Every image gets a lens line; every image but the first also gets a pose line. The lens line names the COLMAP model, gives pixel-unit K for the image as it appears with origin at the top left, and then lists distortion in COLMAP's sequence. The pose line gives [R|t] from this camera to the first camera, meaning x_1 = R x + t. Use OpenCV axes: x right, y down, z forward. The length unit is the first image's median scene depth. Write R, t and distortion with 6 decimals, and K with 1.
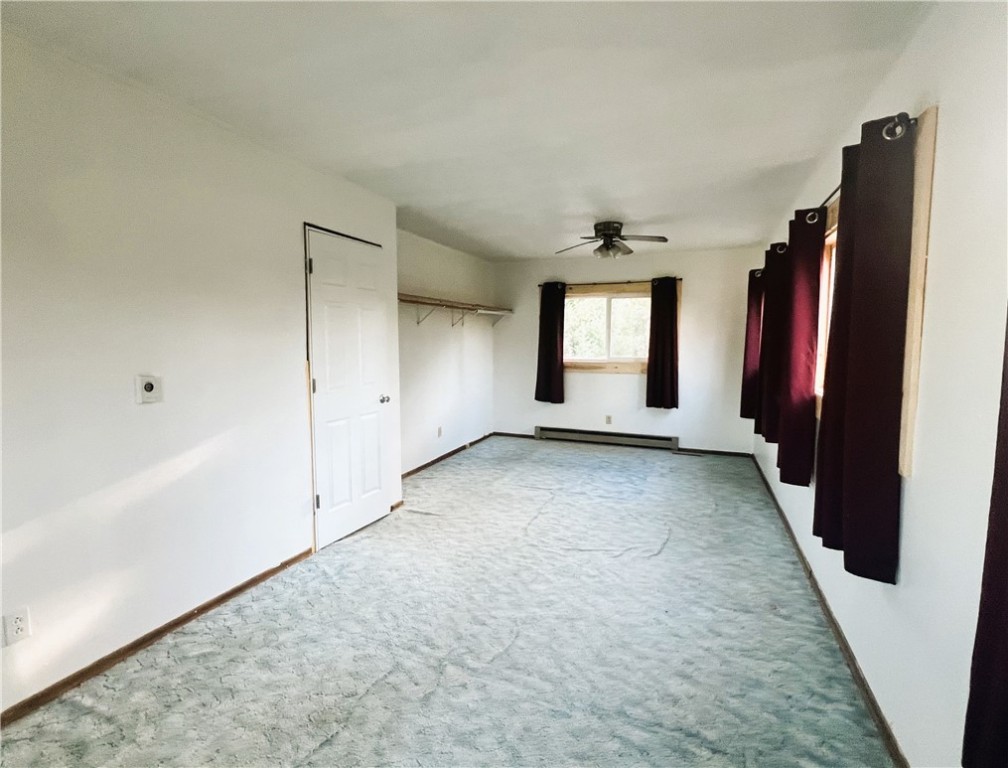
lens RADIAL K [[472.1, 0, 502.2], [0, 472.1, 379.8], [0, 0, 1]] dist [0.000831, -0.000088]
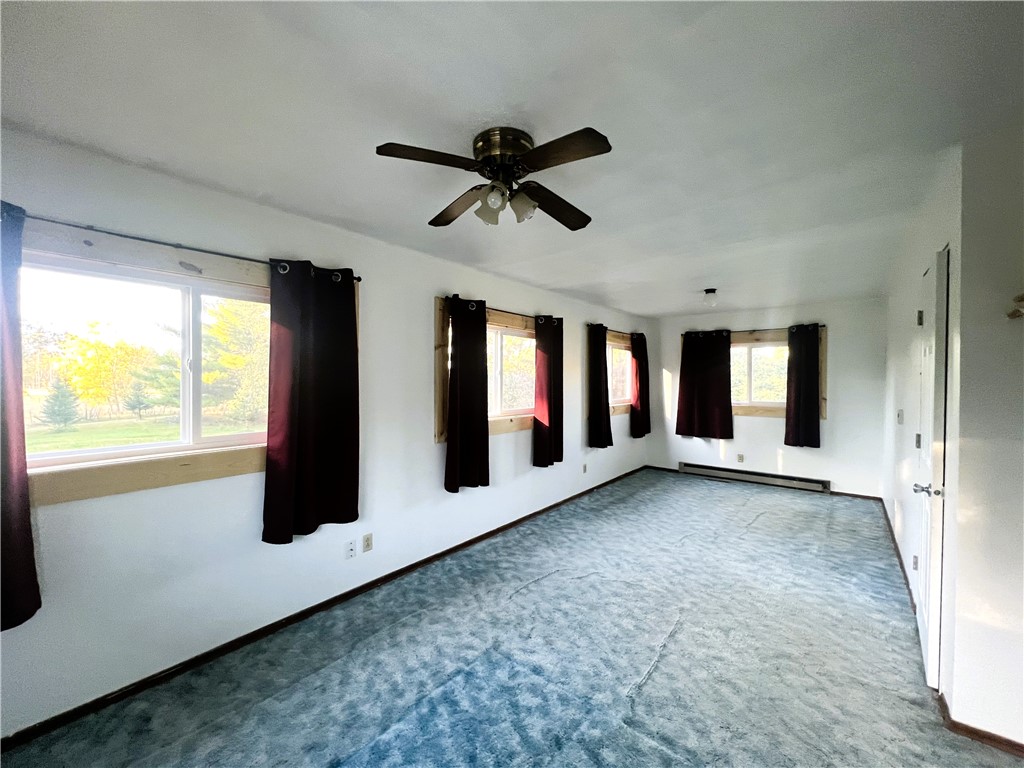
lens RADIAL K [[411.5, 0, 511.3], [0, 411.5, 383.5], [0, 0, 1]] dist [-0.001577, -0.000185]
pose [[-0.952972, -0.006934, 0.302979, 0.094001], [0.022278, 0.995431, 0.092851, -0.135623], [-0.302239, 0.095234, -0.948463, 1.380080]]
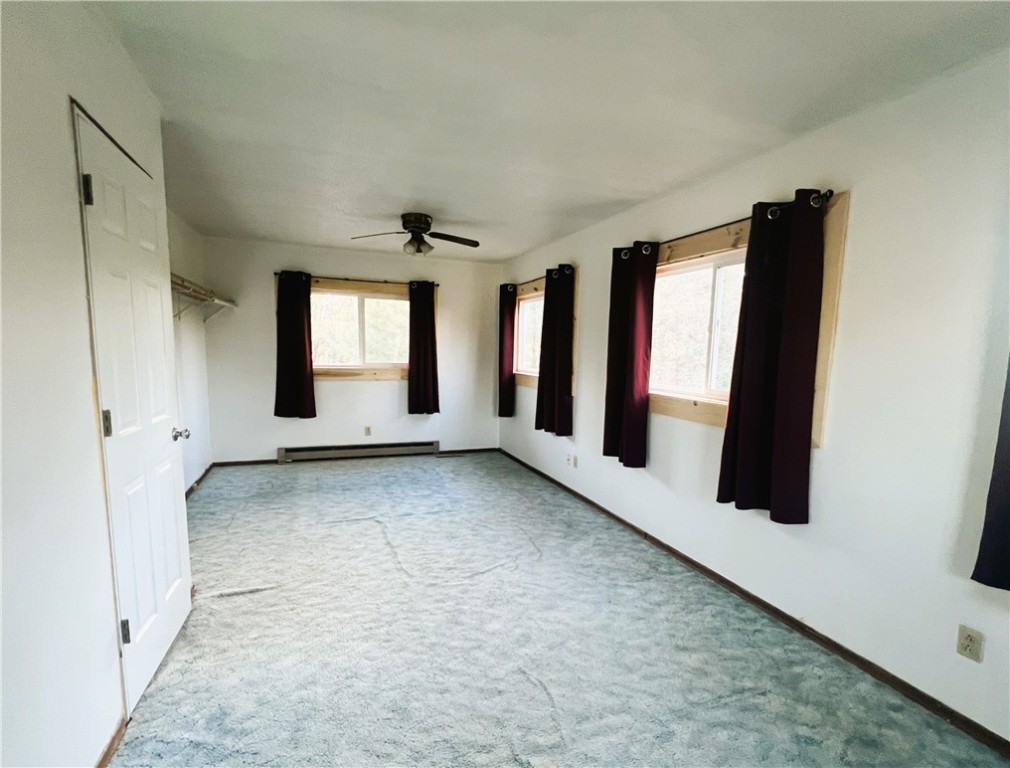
lens RADIAL K [[473.1, 0, 501.5], [0, 473.1, 409.6], [0, 0, 1]] dist [0.000831, -0.000088]
pose [[0.735927, -0.071769, 0.673246, -0.291068], [0.034532, 0.997051, 0.068540, -0.016402], [-0.676180, -0.027192, 0.736235, 0.209821]]
